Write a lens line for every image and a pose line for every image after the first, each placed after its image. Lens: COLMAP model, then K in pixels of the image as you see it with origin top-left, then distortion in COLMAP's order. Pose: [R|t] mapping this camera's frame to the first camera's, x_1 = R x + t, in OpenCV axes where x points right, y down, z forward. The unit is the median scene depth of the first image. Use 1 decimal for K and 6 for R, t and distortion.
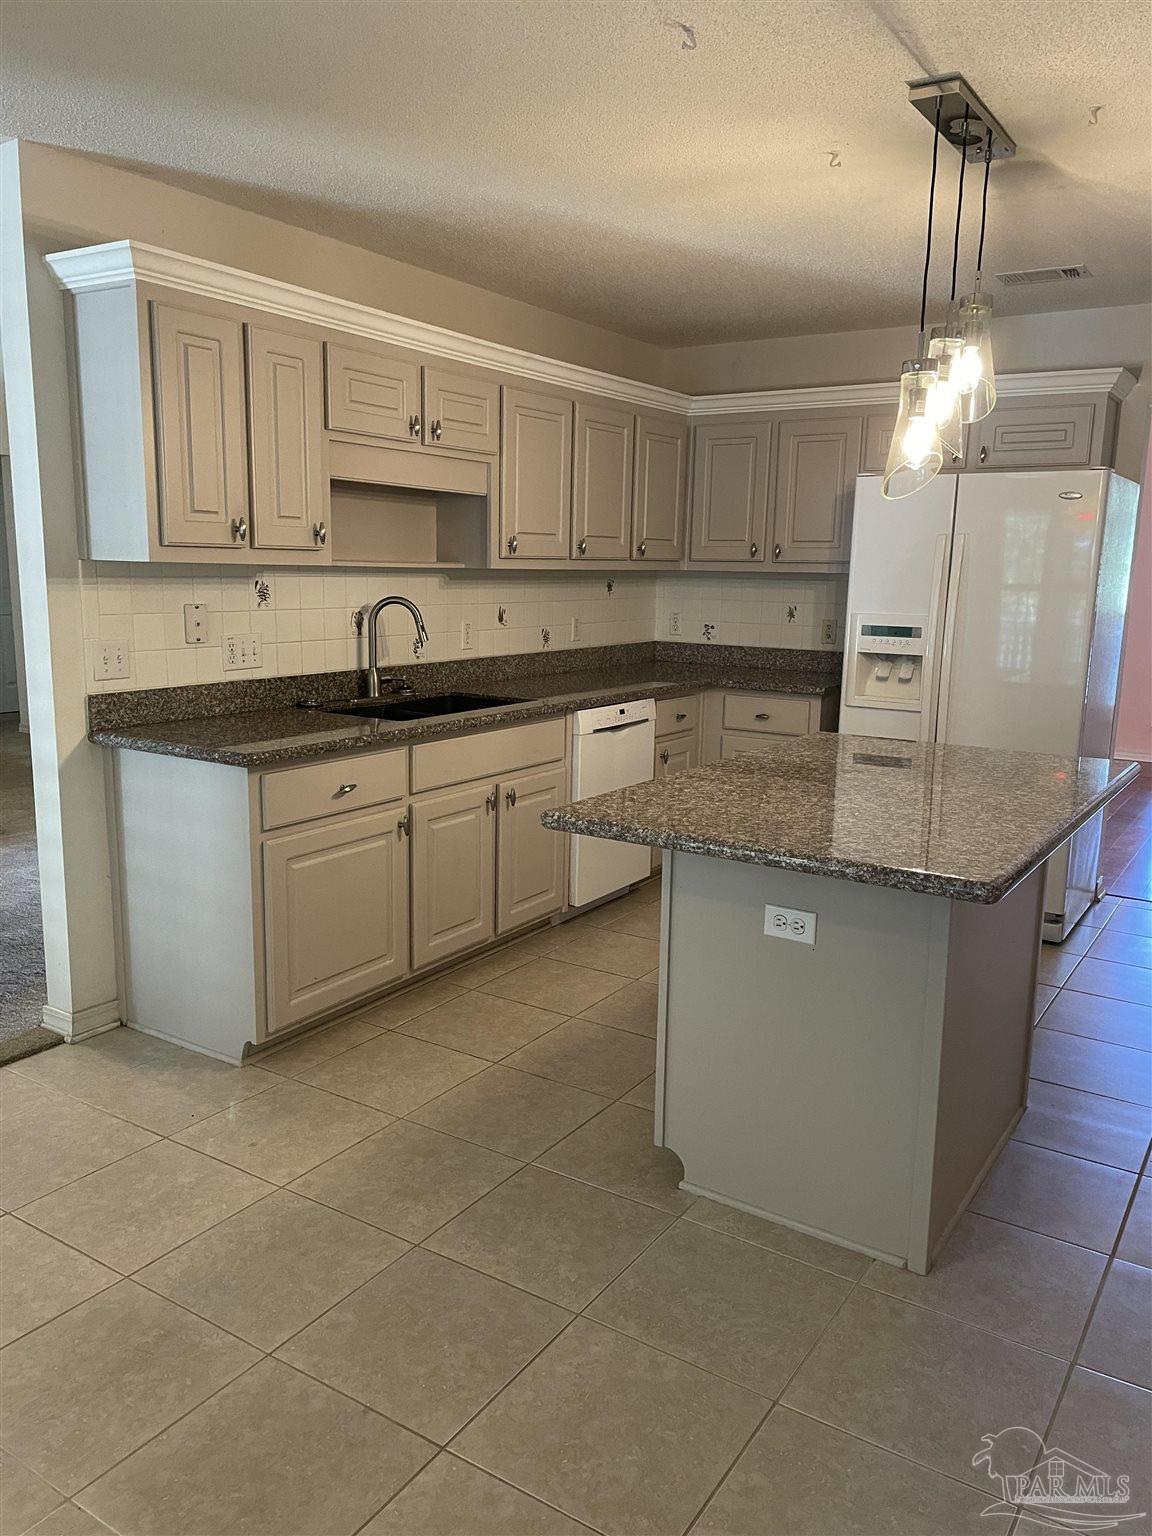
lens RADIAL K [[1164.9, 0, 569.9], [0, 1164.9, 765.4], [0, 0, 1]] dist [0.071222, -0.090579]
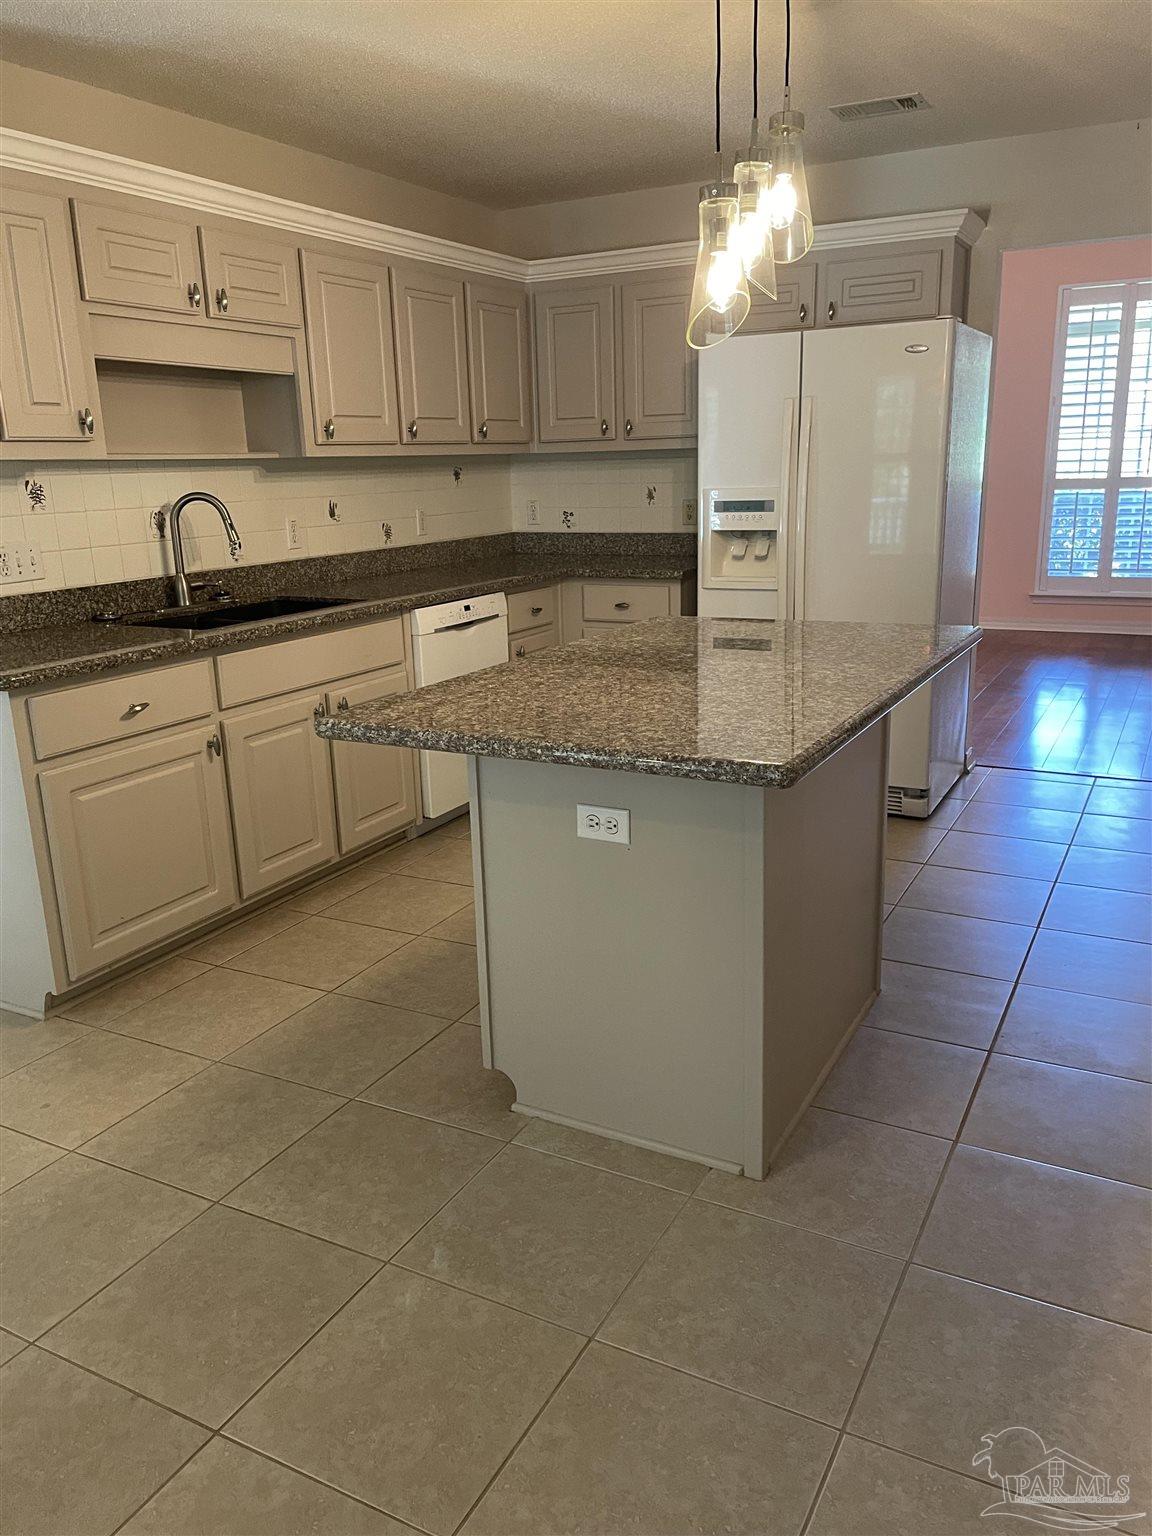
lens RADIAL K [[1164.9, 0, 581.6], [0, 1164.9, 759.7], [0, 0, 1]] dist [0.071222, -0.090579]
pose [[0.994871, -0.068068, 0.074820, 0.081025], [0.062079, 0.994888, 0.079651, 0.008909], [-0.079859, -0.074598, 0.994011, 0.073141]]
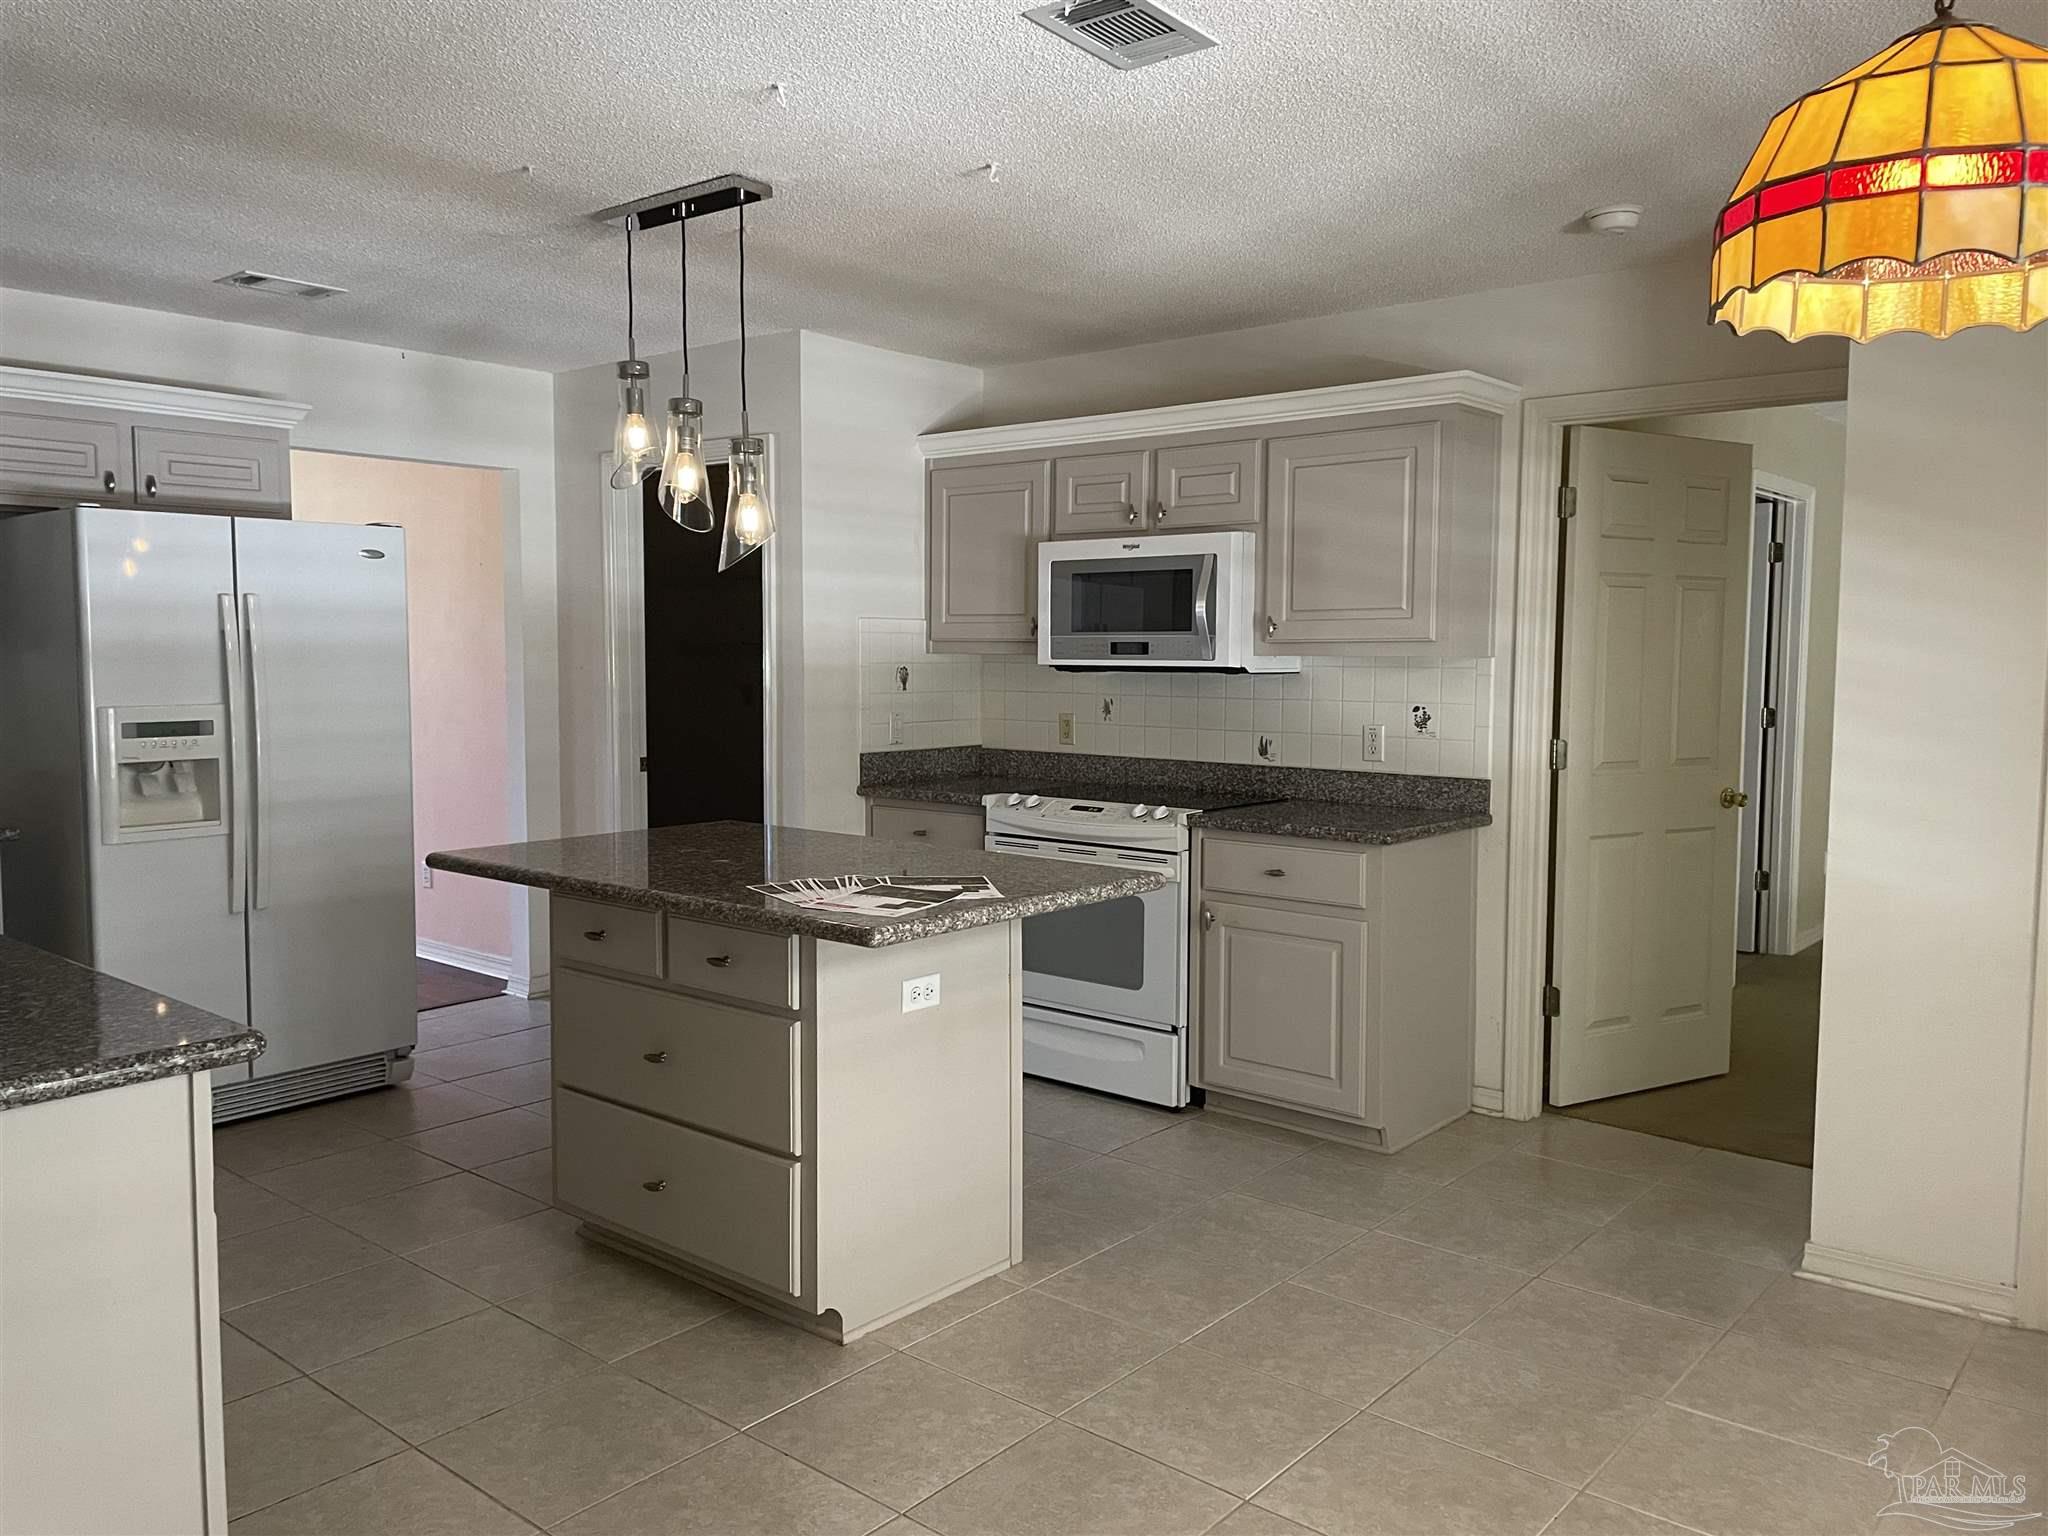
lens RADIAL K [[1553.2, 0, 1022.7], [0, 1553.2, 775.1], [0, 0, 1]] dist [0.071222, -0.090579]
pose [[0.097135, -0.100278, 0.990207, -0.834881], [0.172136, 0.981610, 0.082522, -0.107374], [-0.980272, 0.162435, 0.112611, 0.560082]]
